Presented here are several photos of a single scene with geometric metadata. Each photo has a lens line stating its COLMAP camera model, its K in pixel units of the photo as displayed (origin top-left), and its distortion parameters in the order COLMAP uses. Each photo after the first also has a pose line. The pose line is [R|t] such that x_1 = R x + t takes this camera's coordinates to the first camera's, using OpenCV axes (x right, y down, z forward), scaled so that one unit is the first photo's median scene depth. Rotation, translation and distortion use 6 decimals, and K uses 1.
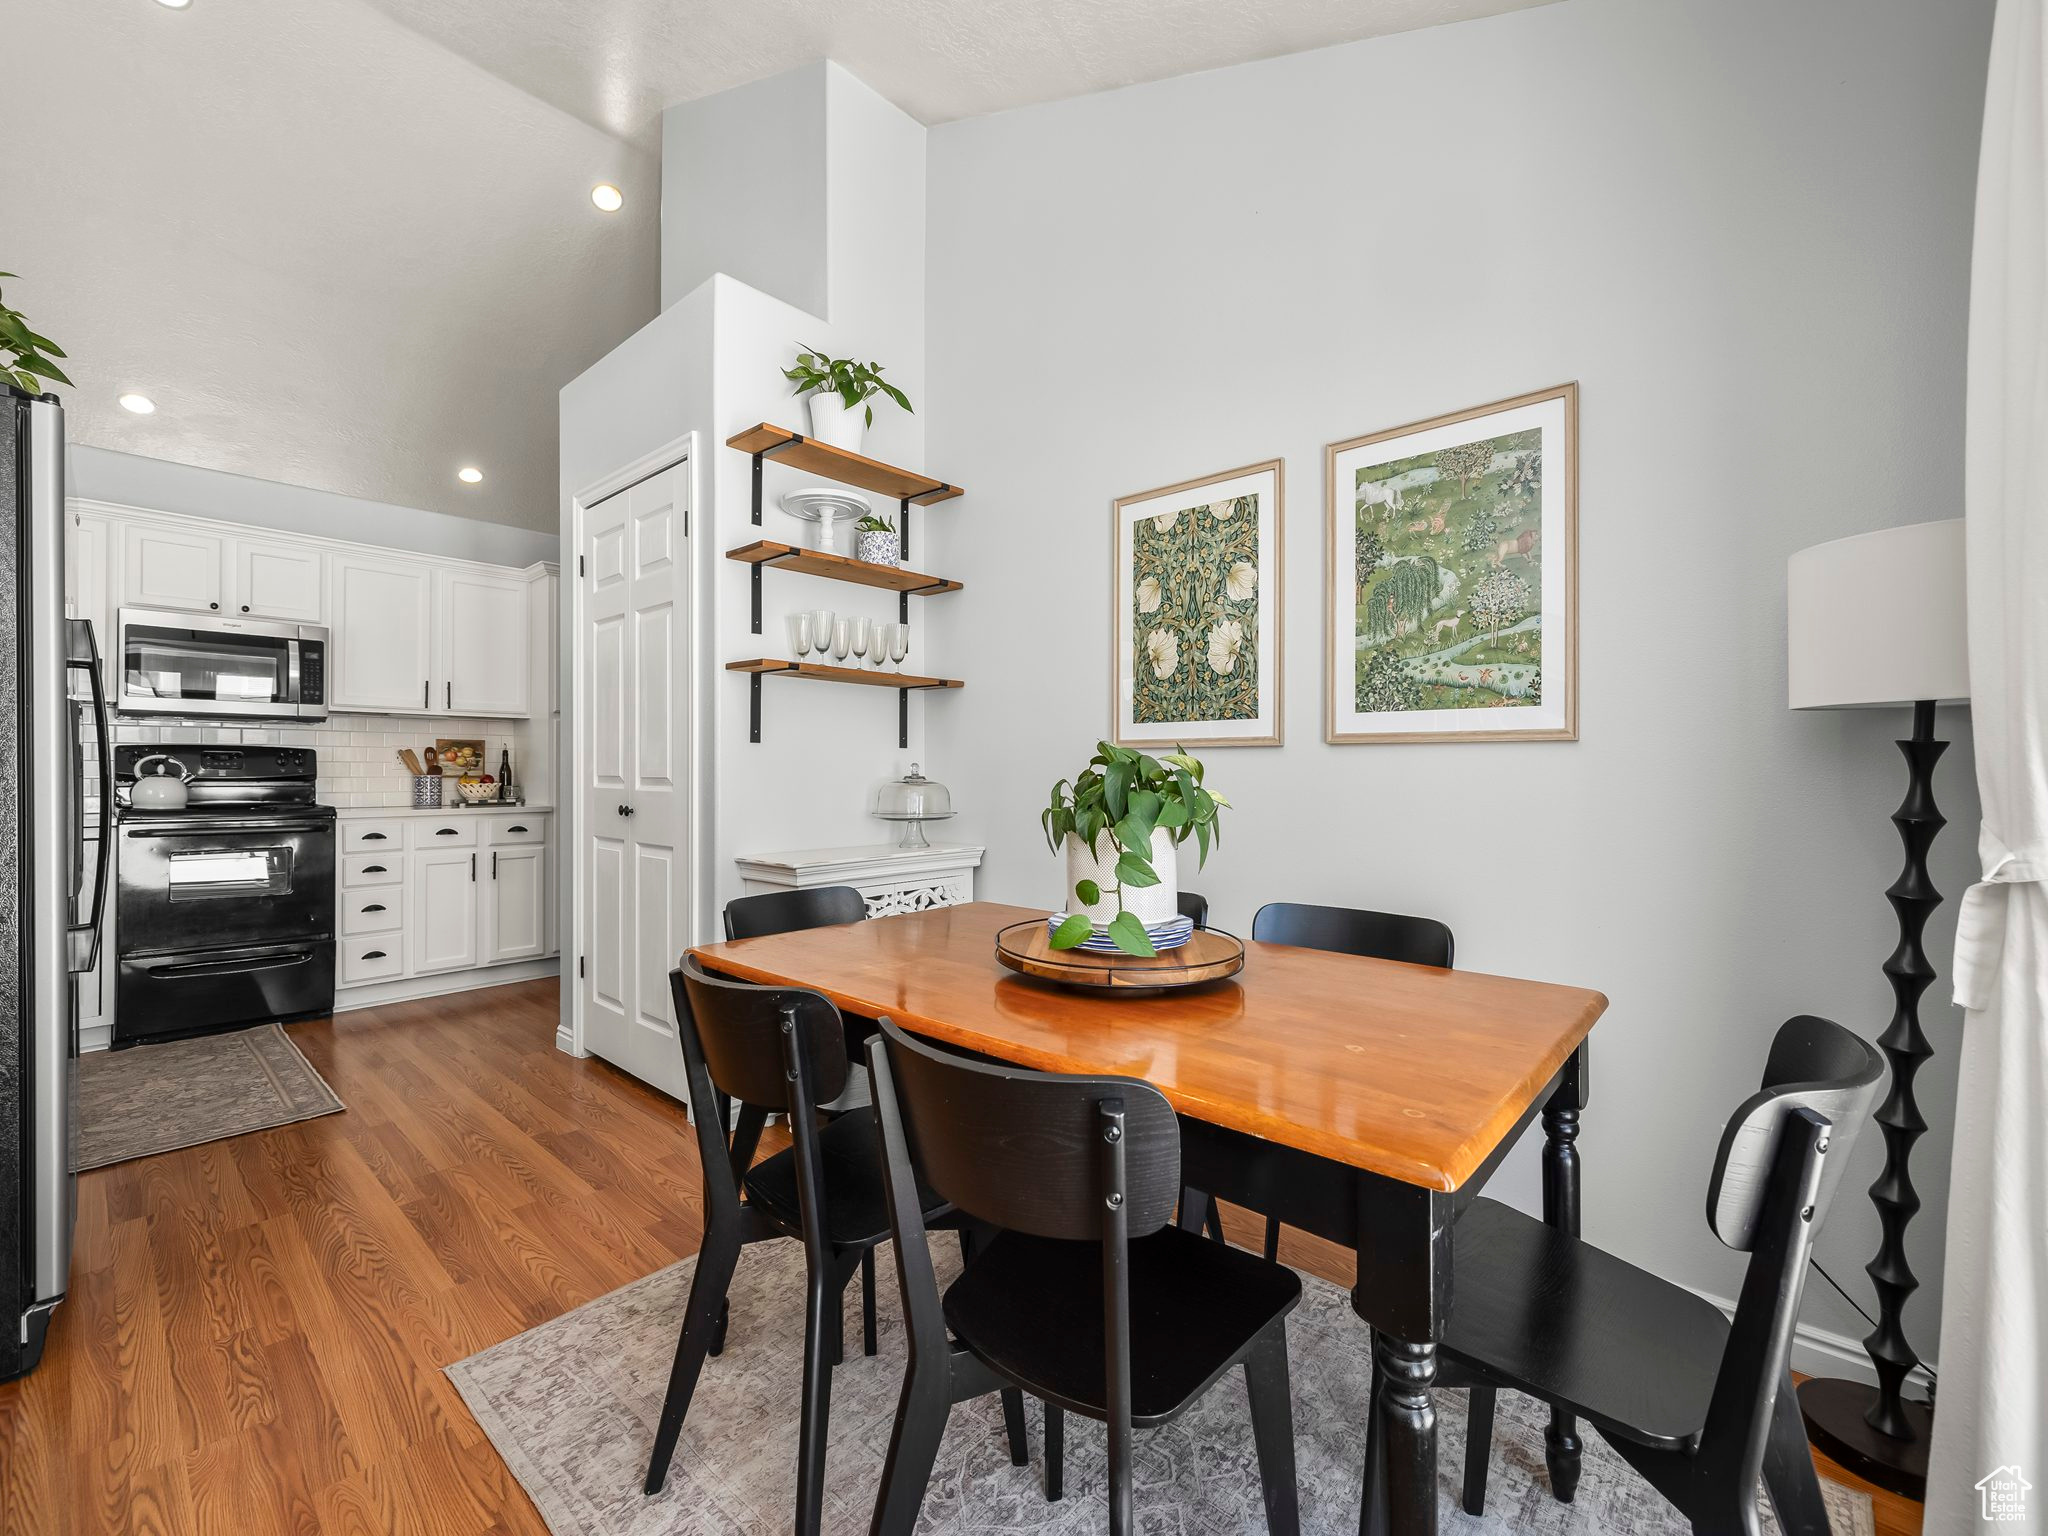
lens RADIAL K [[856.6, 0, 1010.4], [0, 856.6, 763.0], [0, 0, 1]] dist [-0.001699, 0.001224]
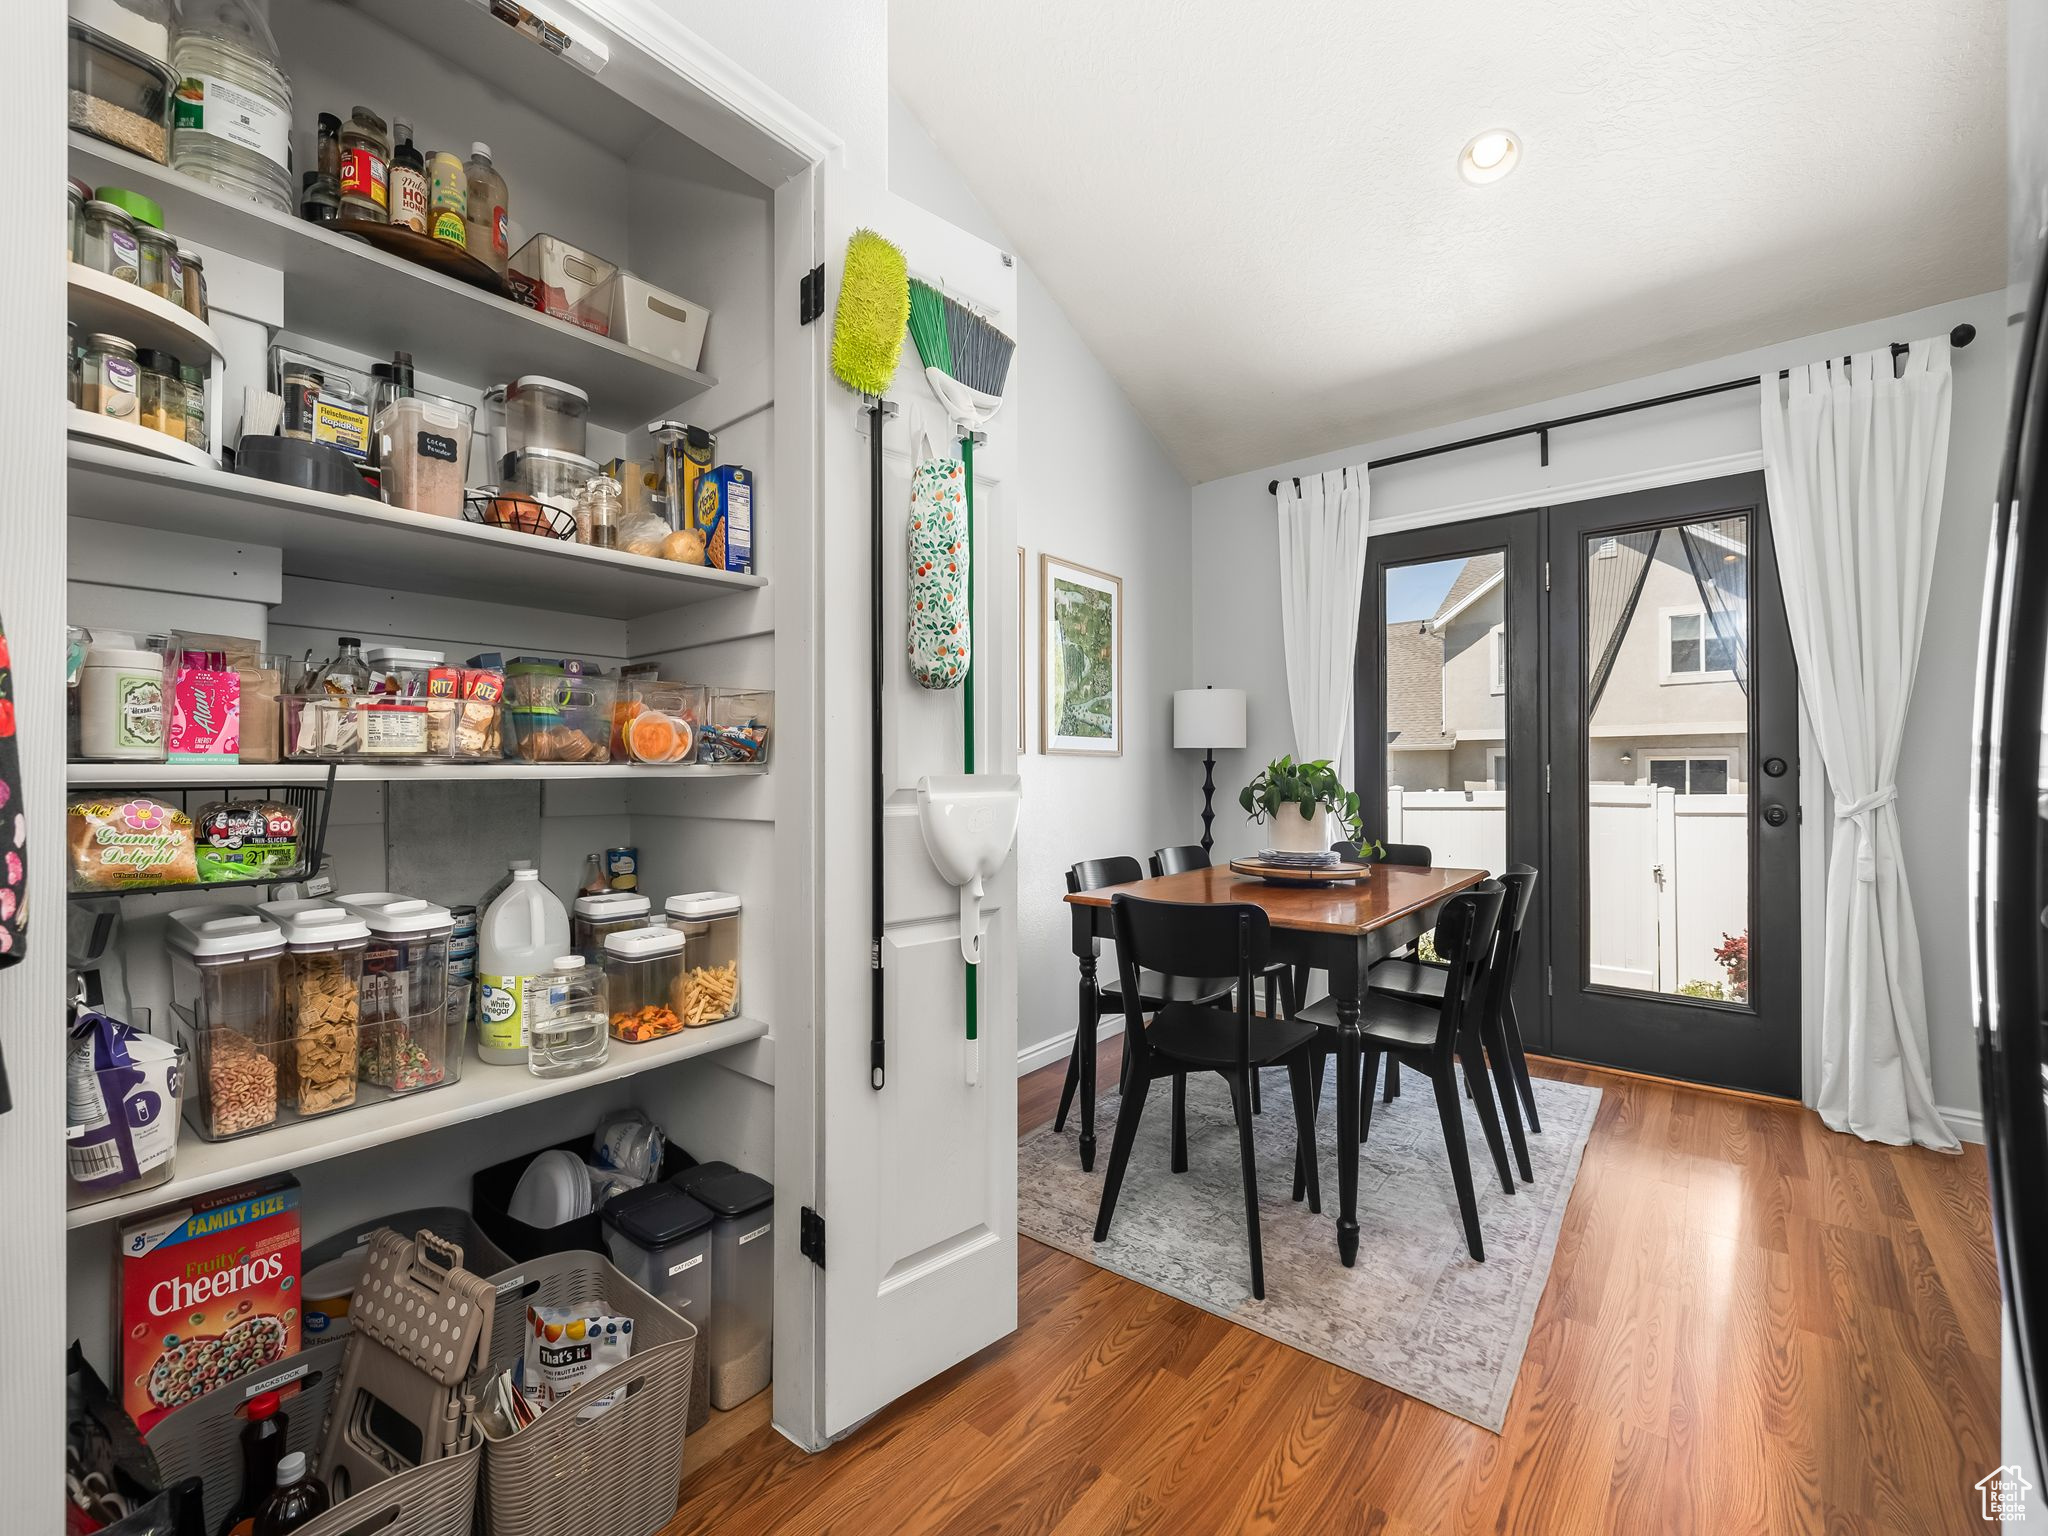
lens RADIAL K [[856.6, 0, 1018.7], [0, 856.6, 767.3], [0, 0, 1]] dist [-0.001699, 0.001224]
pose [[-0.048909, 0.006543, 0.998782, -1.101897], [-0.001363, 0.999977, -0.006618, 0.009373], [-0.998802, -0.001685, -0.048899, 1.107886]]
